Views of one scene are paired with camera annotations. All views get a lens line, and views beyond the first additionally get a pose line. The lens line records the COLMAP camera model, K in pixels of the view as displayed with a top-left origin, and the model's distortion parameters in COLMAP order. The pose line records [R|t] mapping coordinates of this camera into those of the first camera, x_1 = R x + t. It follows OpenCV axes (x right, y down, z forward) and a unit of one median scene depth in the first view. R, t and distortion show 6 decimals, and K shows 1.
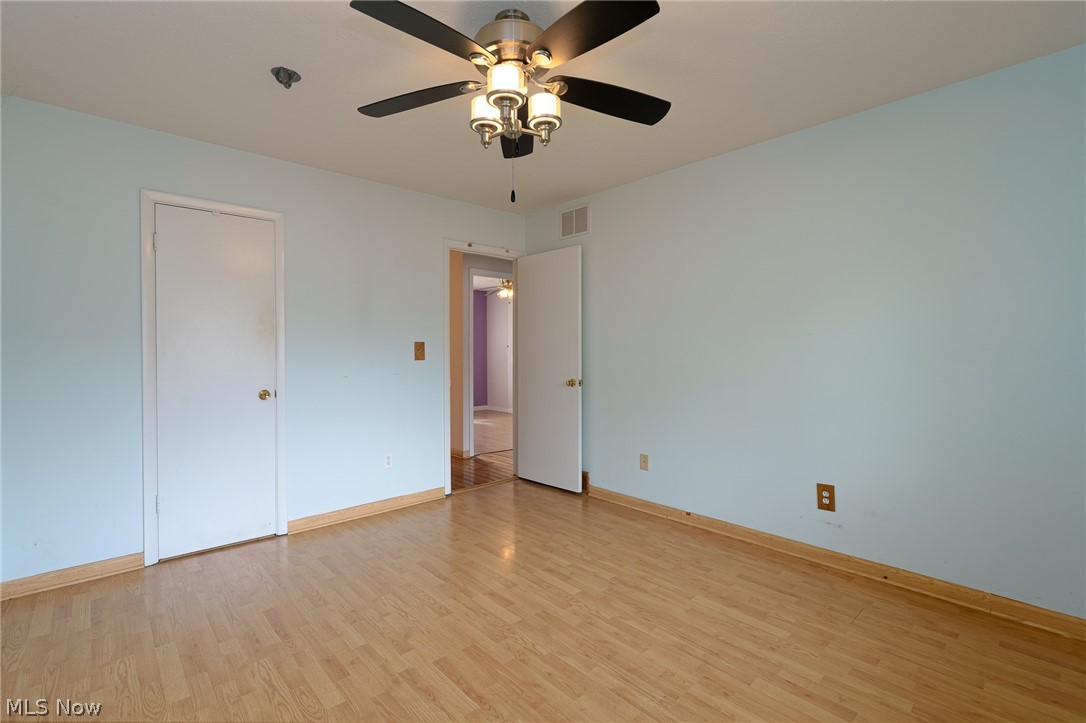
lens RADIAL K [[498.8, 0, 542.7], [0, 498.8, 357.8], [0, 0, 1]] dist [-0.005171, 0.002237]
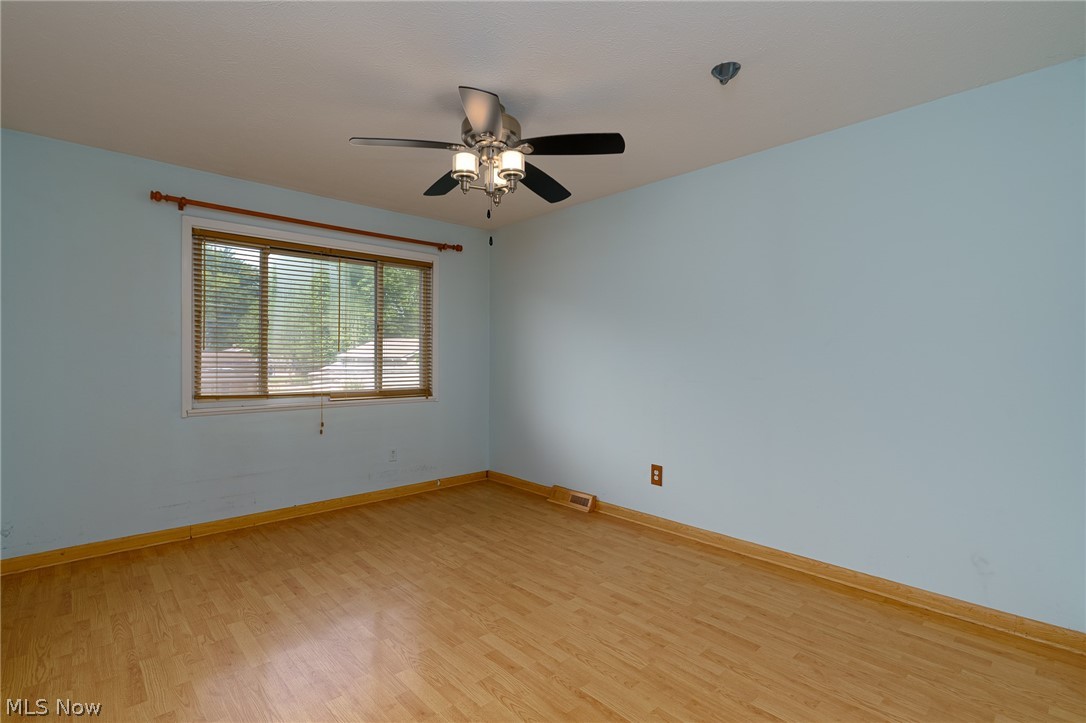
lens RADIAL K [[498.8, 0, 543.3], [0, 498.8, 360.5], [0, 0, 1]] dist [-0.005171, 0.002237]
pose [[-0.999936, -0.002081, -0.011164, -0.160866], [-0.002289, 0.999824, 0.018641, -0.033327], [0.011123, 0.018666, -0.999764, 2.021792]]
